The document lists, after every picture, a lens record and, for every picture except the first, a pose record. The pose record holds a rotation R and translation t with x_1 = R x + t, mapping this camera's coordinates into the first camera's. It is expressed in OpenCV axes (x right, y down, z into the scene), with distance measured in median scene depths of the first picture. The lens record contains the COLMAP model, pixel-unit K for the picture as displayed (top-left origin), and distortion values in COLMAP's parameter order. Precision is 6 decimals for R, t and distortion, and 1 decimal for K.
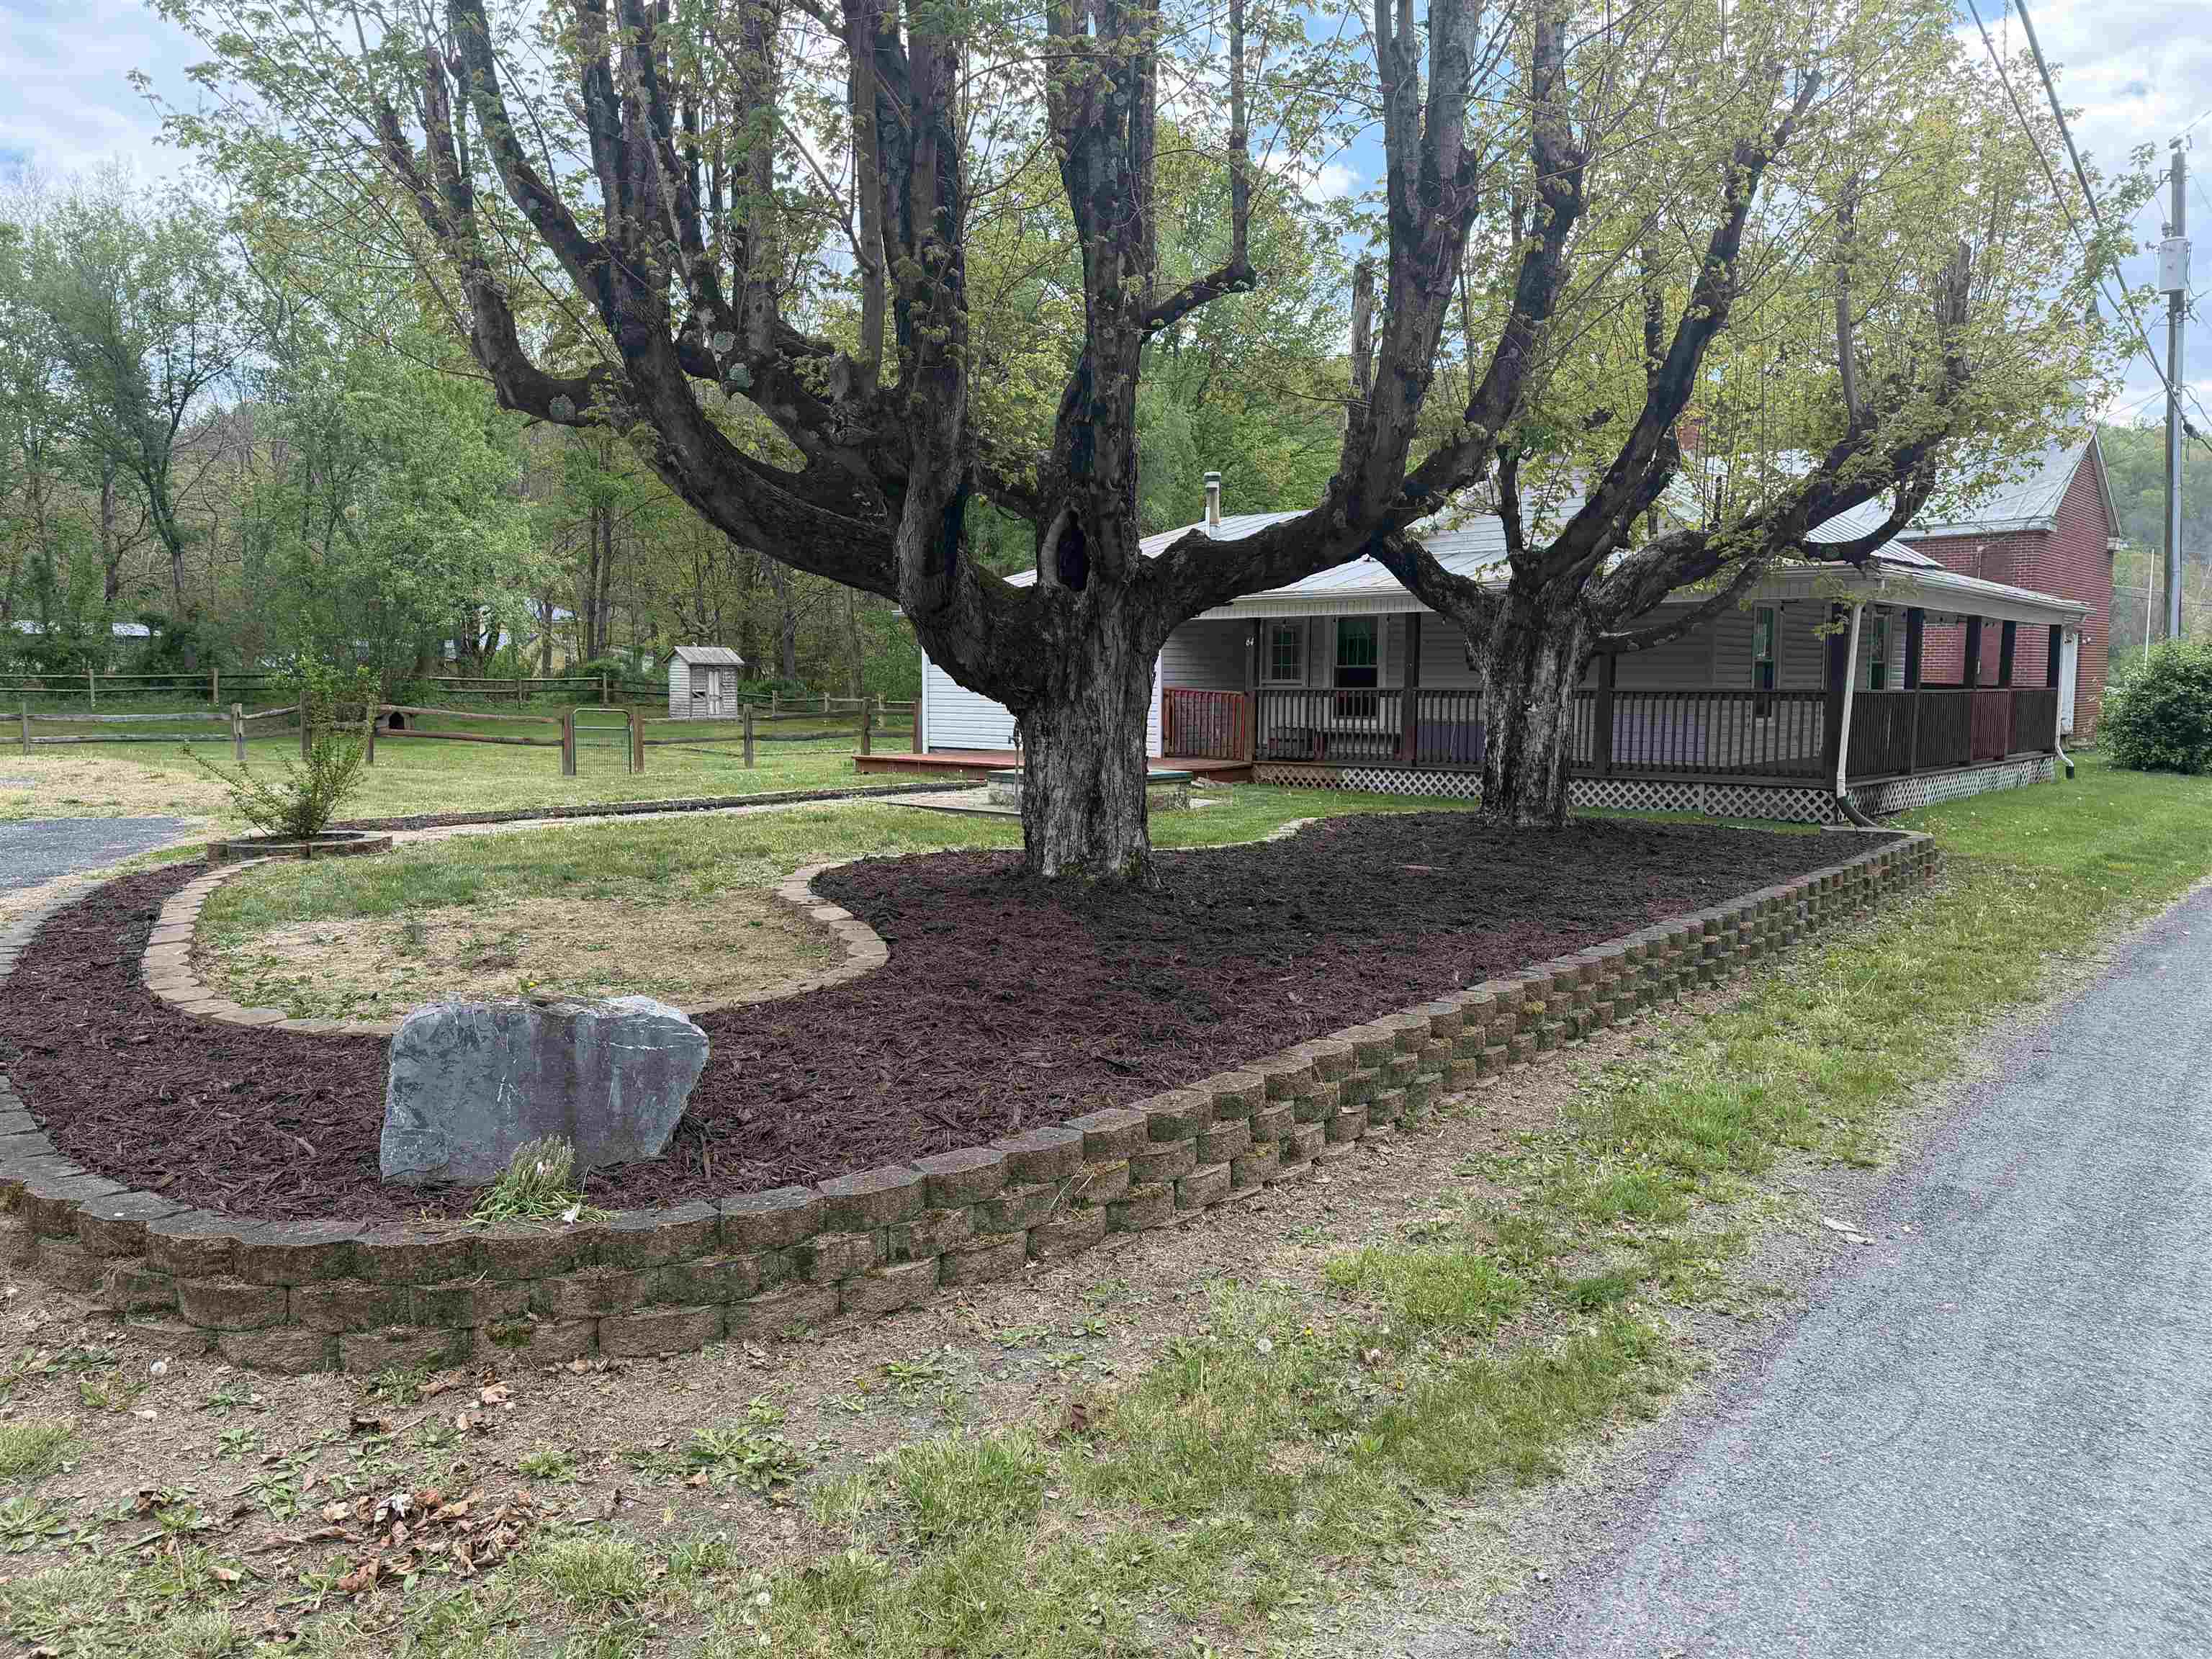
lens RADIAL K [[1525.7, 0, 1113.8], [0, 1525.7, 821.3], [0, 0, 1]] dist [0.124151, -0.177325]
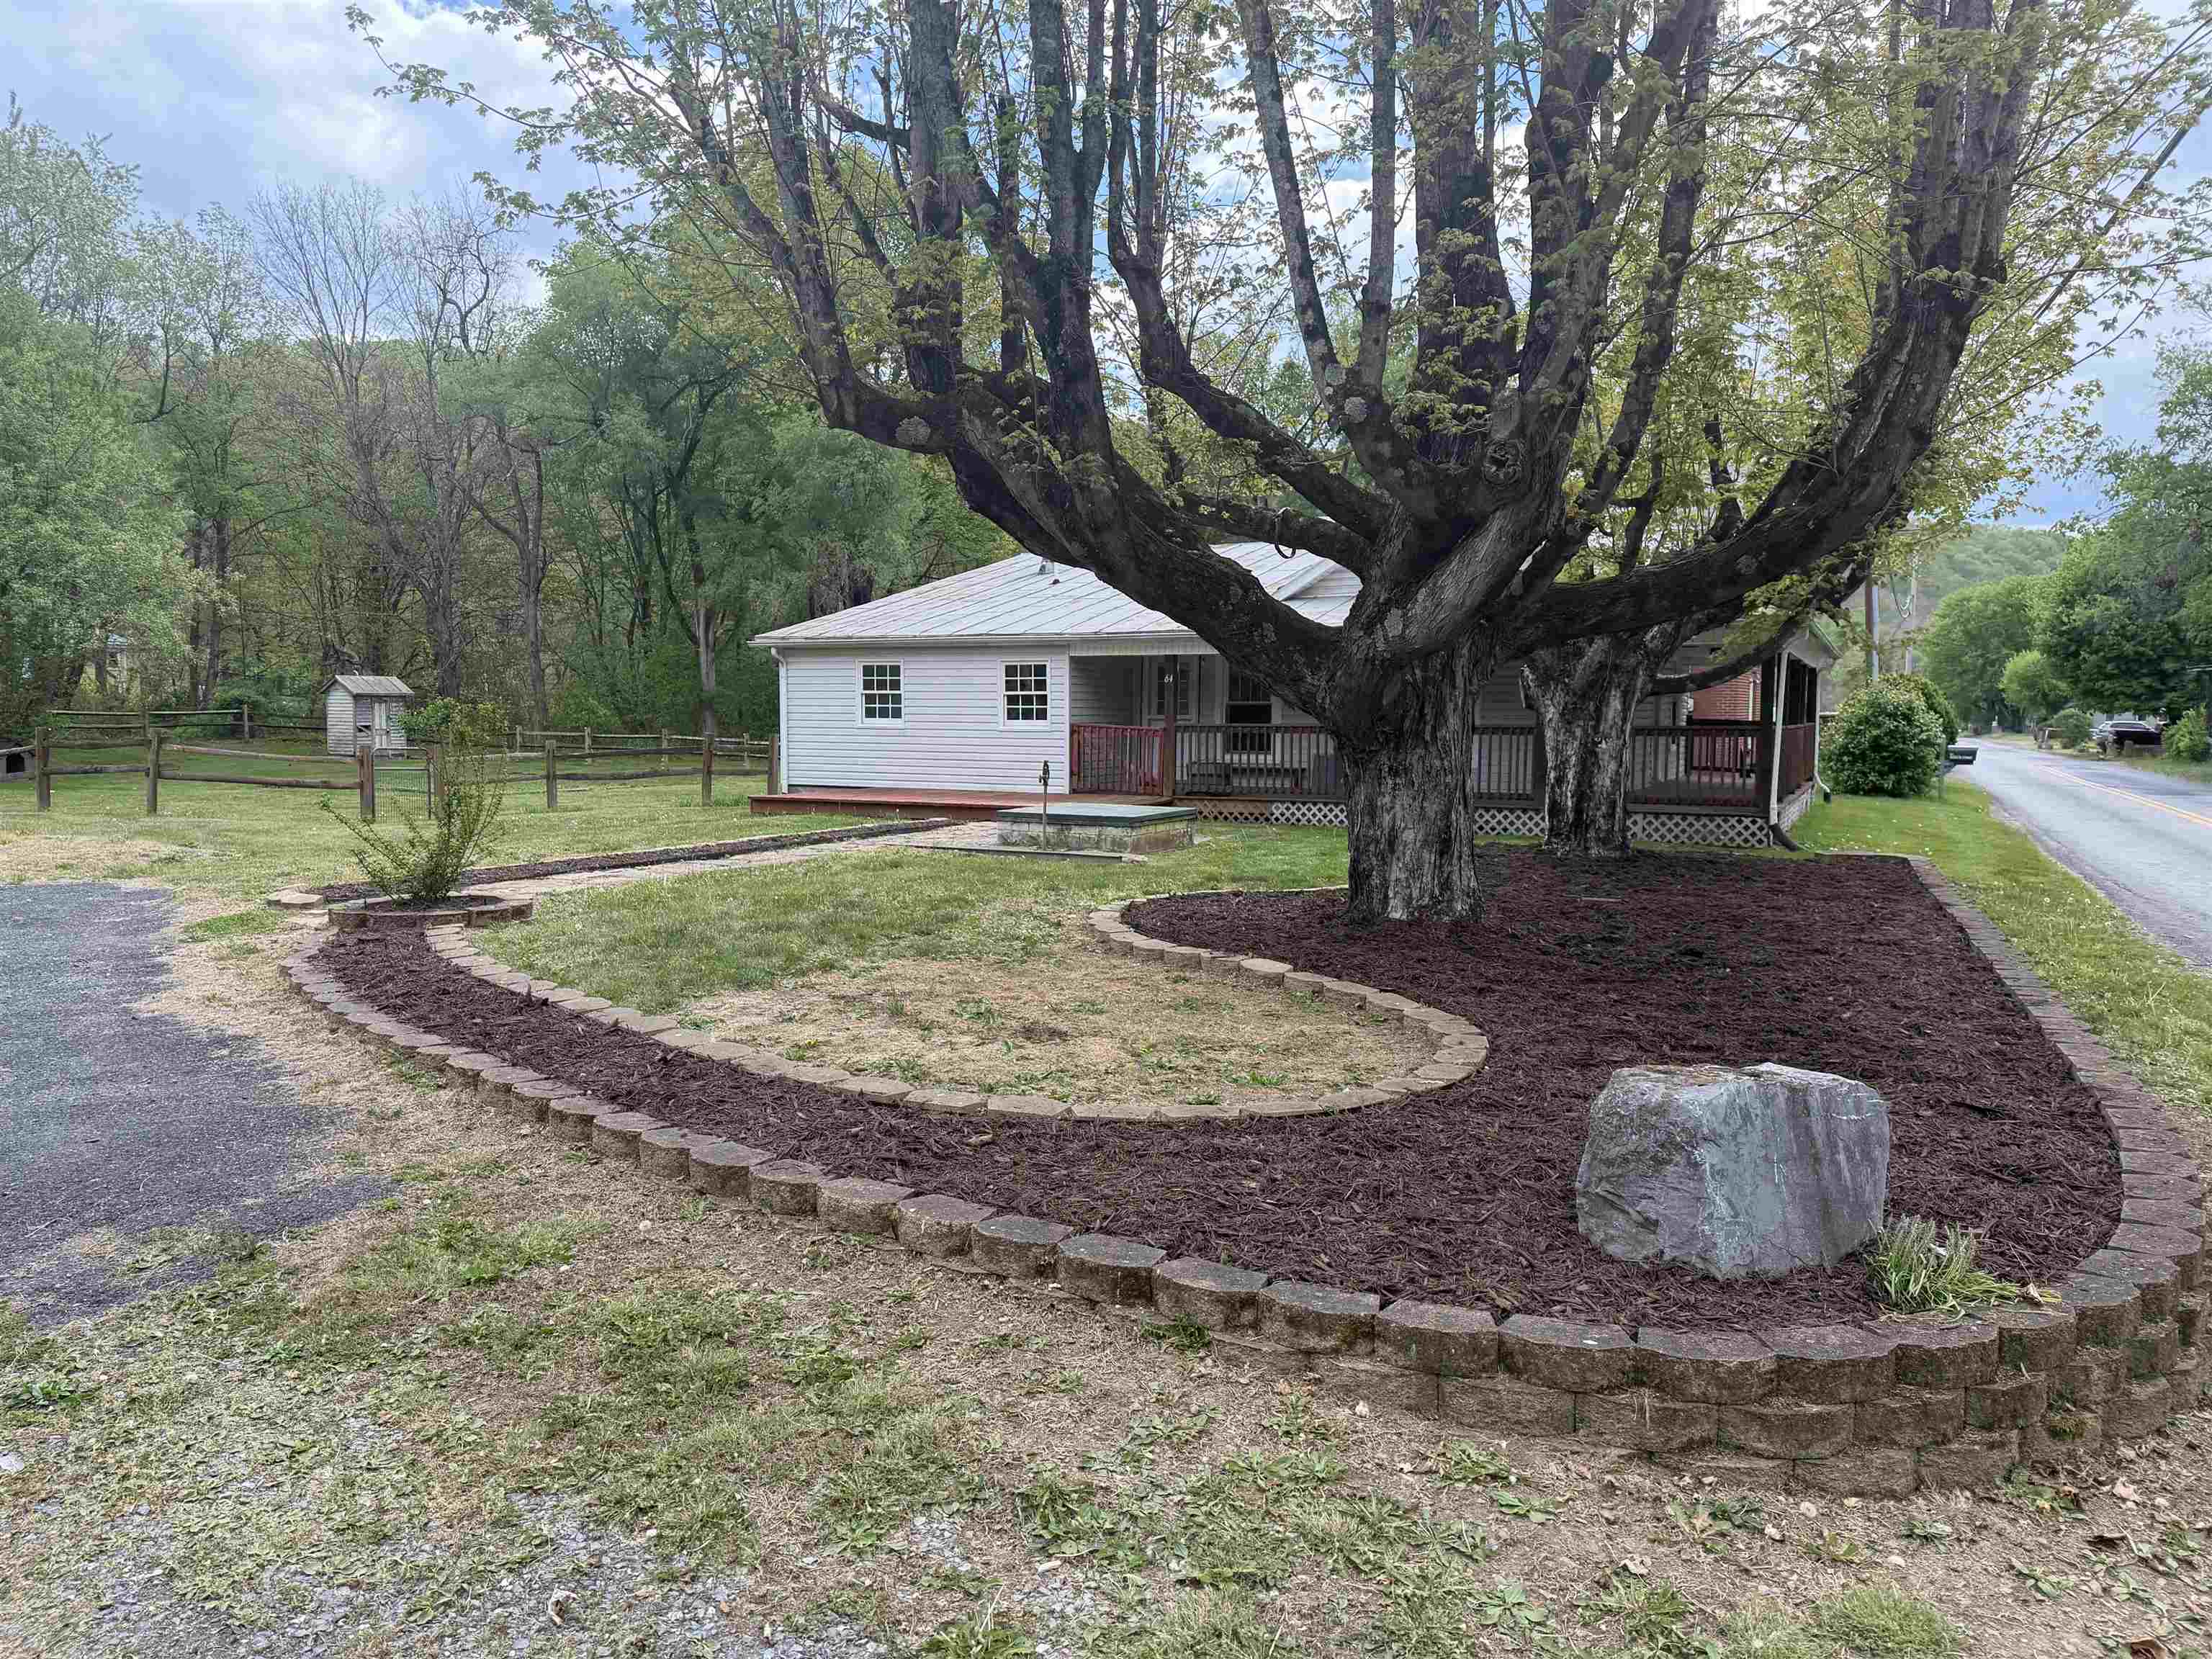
lens RADIAL K [[1525.7, 0, 1113.8], [0, 1525.7, 821.3], [0, 0, 1]] dist [0.124151, -0.177325]
pose [[0.967681, -0.016480, 0.251638, -0.507824], [0.021769, 0.999596, -0.018249, -0.014273], [-0.251236, 0.023137, 0.967649, 0.095904]]
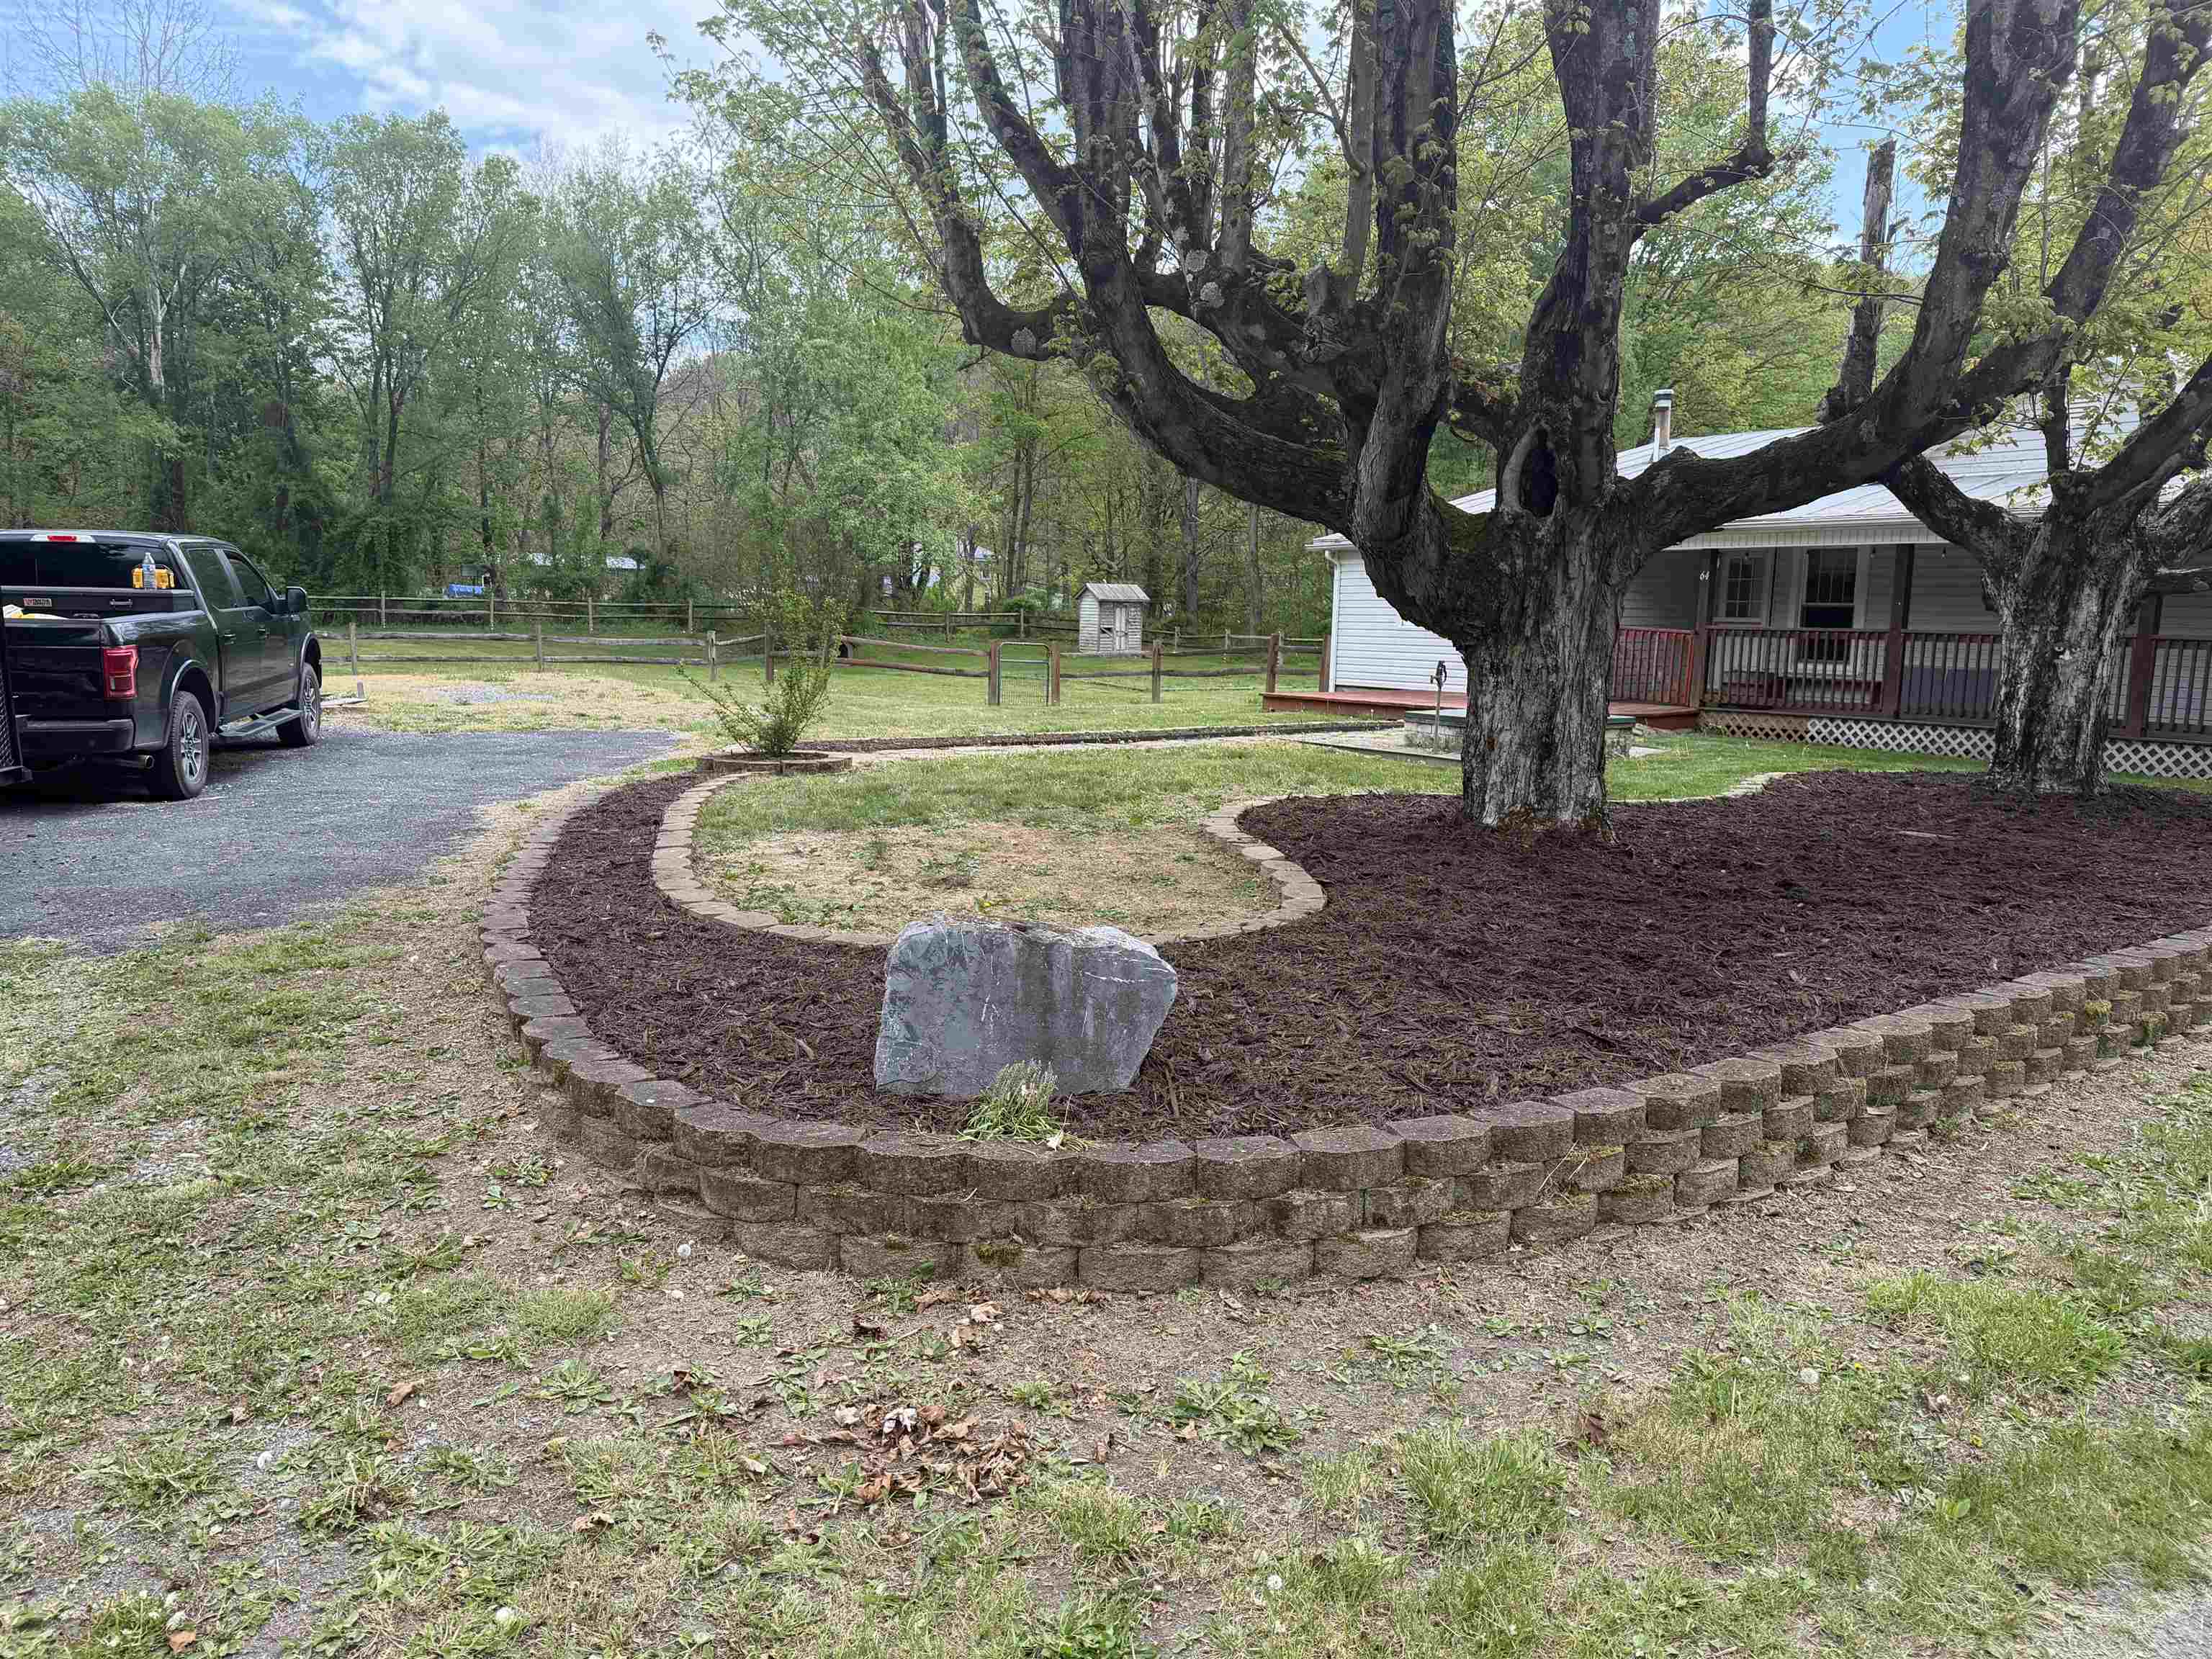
lens RADIAL K [[1527.3, 0, 1106.0], [0, 1527.3, 829.5], [0, 0, 1]] dist [0.138656, -0.214990]
pose [[0.966578, 0.048431, -0.251756, -0.035257], [-0.037085, 0.998080, 0.049618, 0.000532], [0.253676, -0.038623, 0.966518, 0.025348]]
